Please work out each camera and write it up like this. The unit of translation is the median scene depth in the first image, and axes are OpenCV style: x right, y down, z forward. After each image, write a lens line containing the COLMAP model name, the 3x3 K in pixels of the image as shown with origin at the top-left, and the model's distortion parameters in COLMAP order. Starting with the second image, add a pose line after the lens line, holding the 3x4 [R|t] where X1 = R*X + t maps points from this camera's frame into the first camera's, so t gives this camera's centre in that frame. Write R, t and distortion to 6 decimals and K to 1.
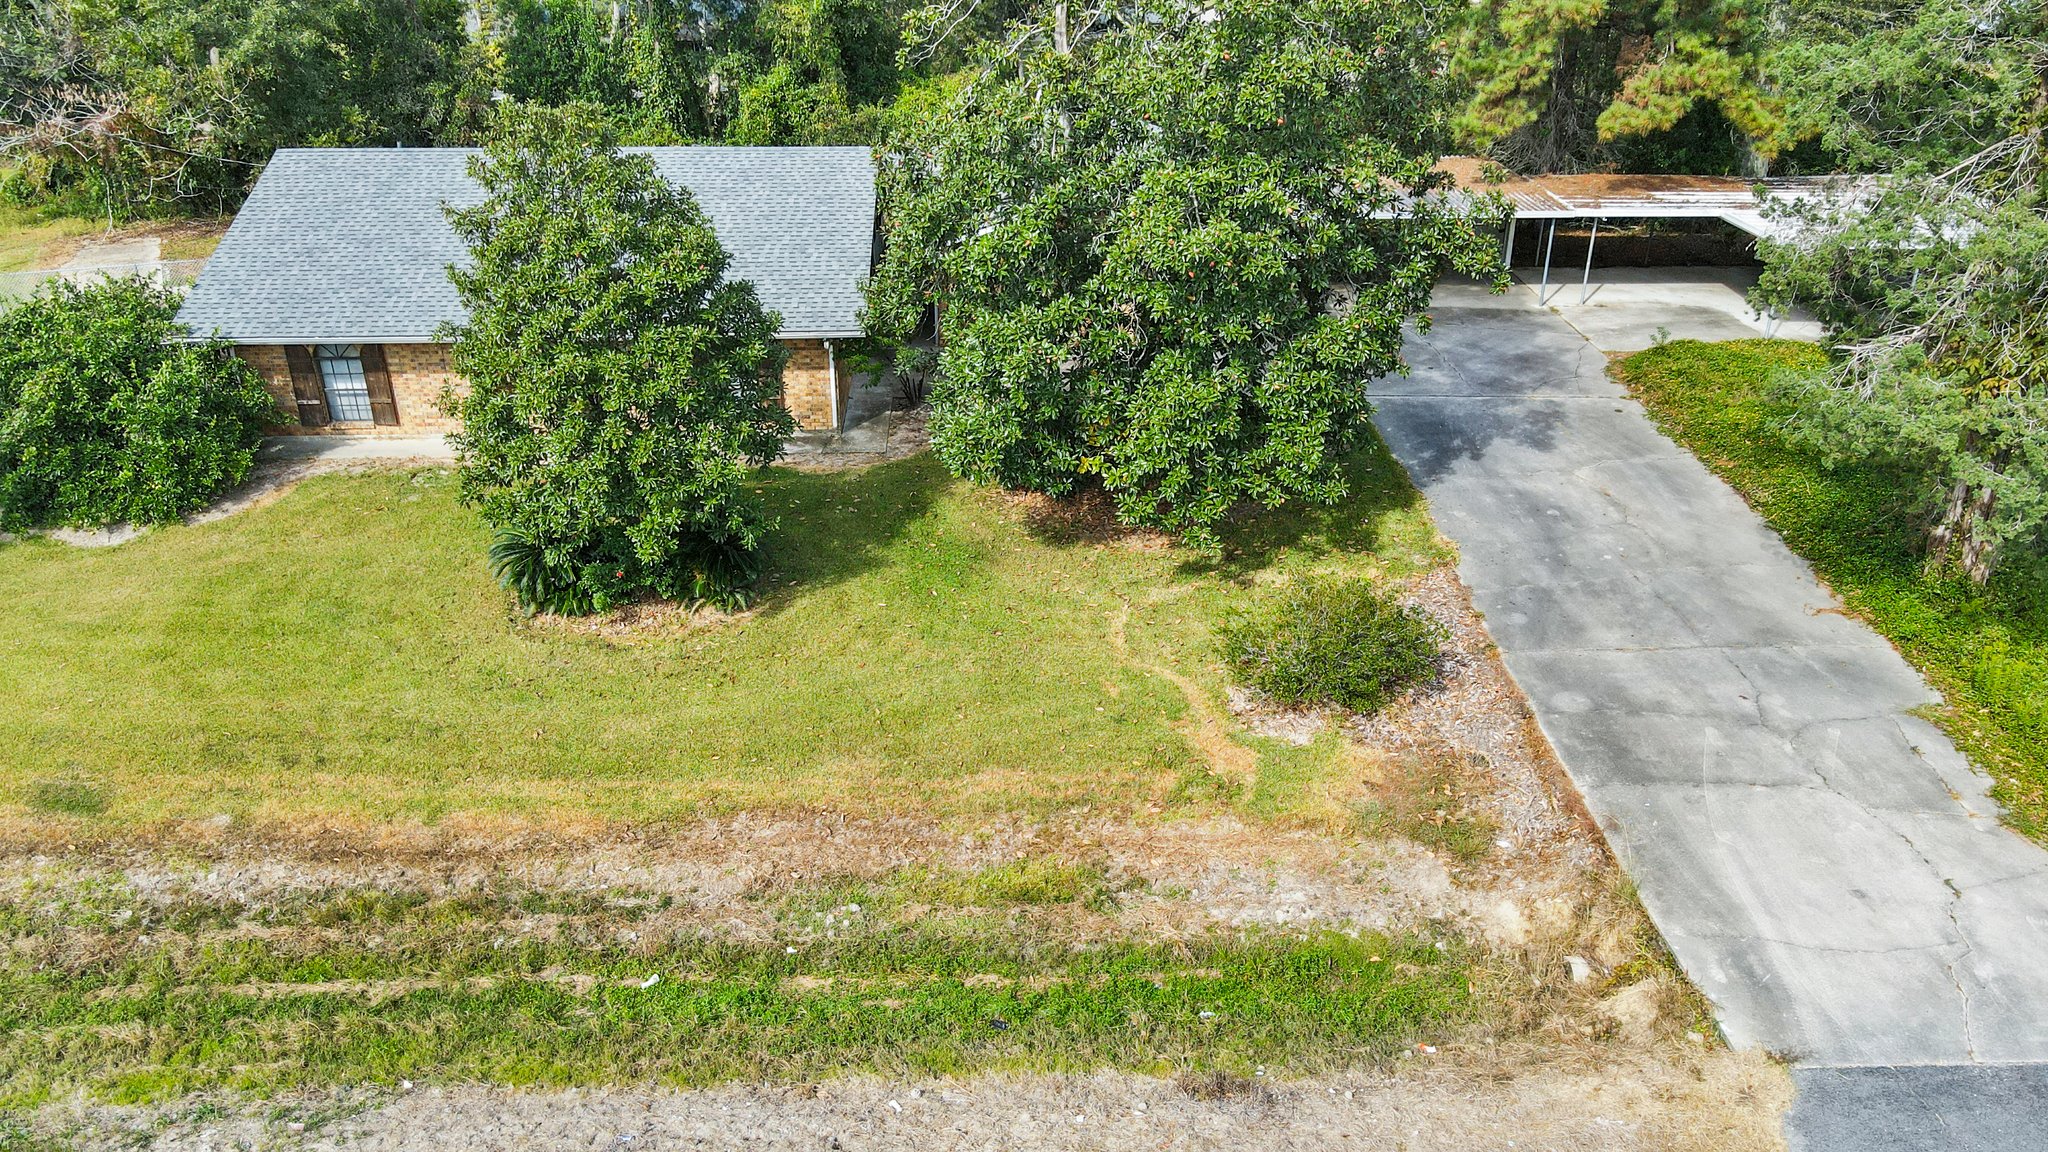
lens RADIAL K [[1527.4, 0, 1019.2], [0, 1527.4, 577.2], [0, 0, 1]] dist [0.009751, 0.008671]
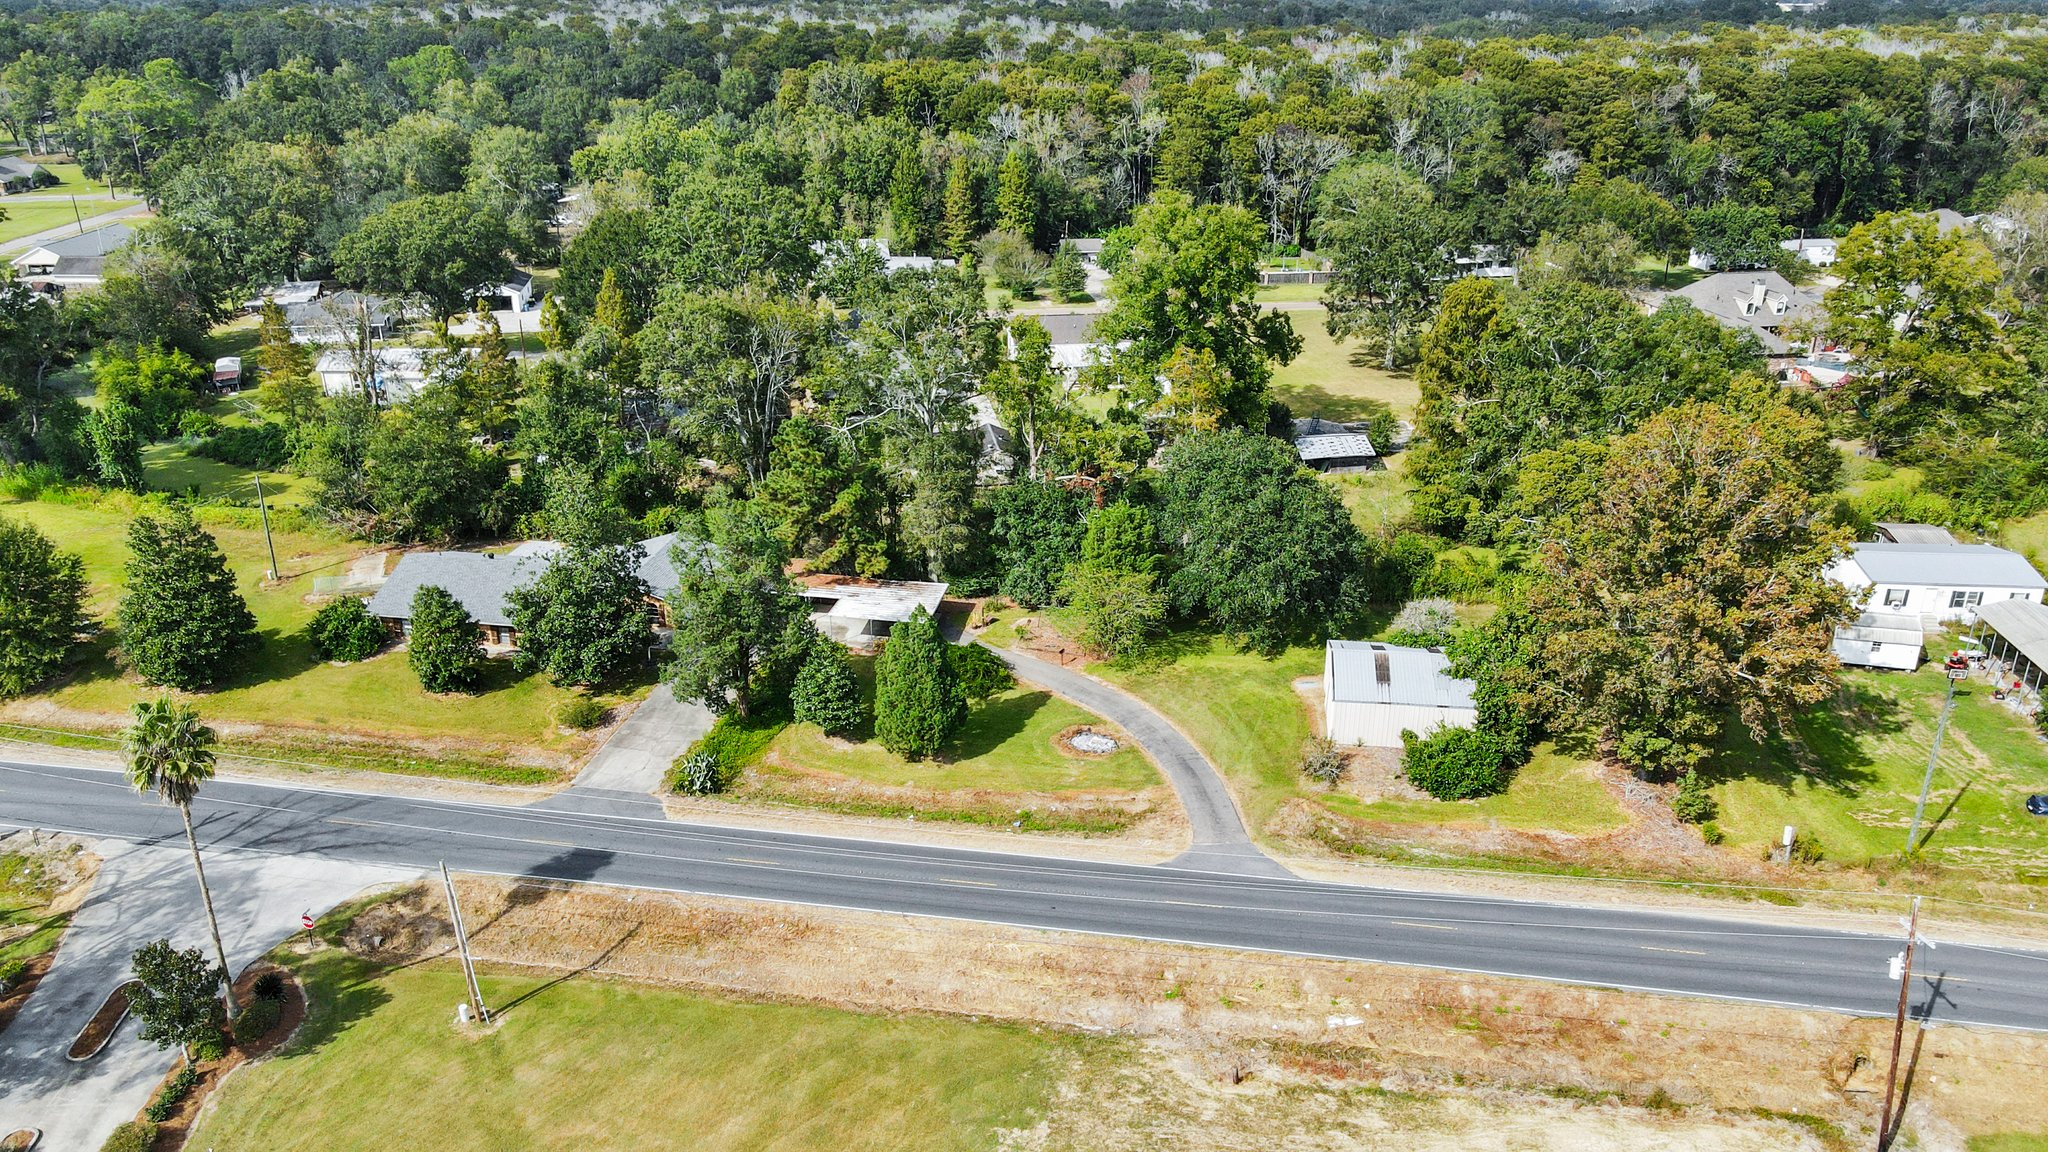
lens RADIAL K [[1527.4, 0, 1025.1], [0, 1527.4, 574.7], [0, 0, 1]] dist [0.009751, 0.008671]
pose [[0.981044, 0.075887, -0.178308, 2.167899], [-0.090271, 0.993165, -0.073984, -0.142964], [0.171475, 0.088678, 0.981189, -3.092047]]
